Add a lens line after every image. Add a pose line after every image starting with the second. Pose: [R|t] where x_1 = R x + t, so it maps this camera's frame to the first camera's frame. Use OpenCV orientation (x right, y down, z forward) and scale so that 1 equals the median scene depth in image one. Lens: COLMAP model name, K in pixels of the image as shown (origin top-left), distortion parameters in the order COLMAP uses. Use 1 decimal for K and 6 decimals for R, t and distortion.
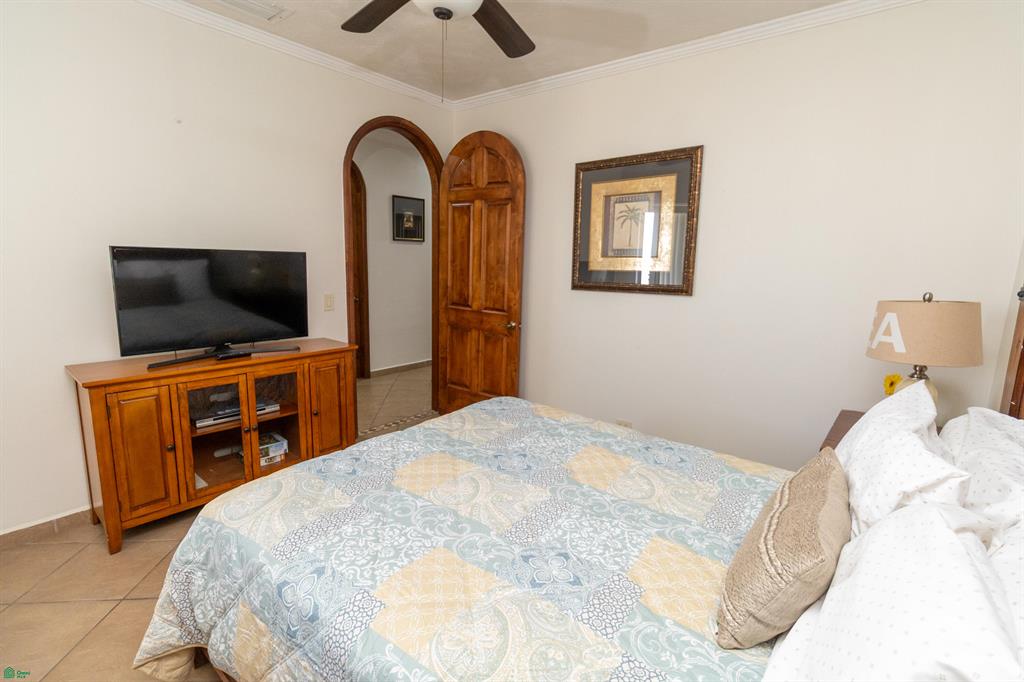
lens RADIAL K [[485.5, 0, 527.1], [0, 485.5, 339.6], [0, 0, 1]] dist [0.001658, 0.000473]
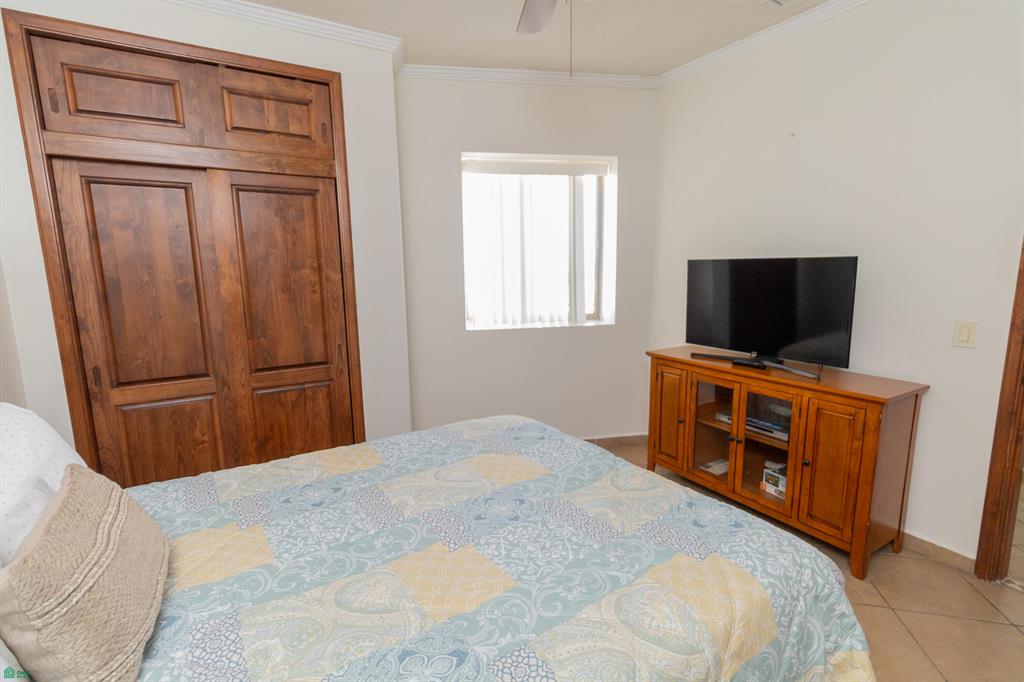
lens RADIAL K [[485.5, 0, 527.1], [0, 485.5, 339.6], [0, 0, 1]] dist [0.001658, 0.000473]
pose [[-0.360065, 0.110457, -0.926365, 0.497655], [-0.154197, 0.972263, 0.175864, -0.126057], [0.920096, 0.206165, -0.333045, 0.930101]]
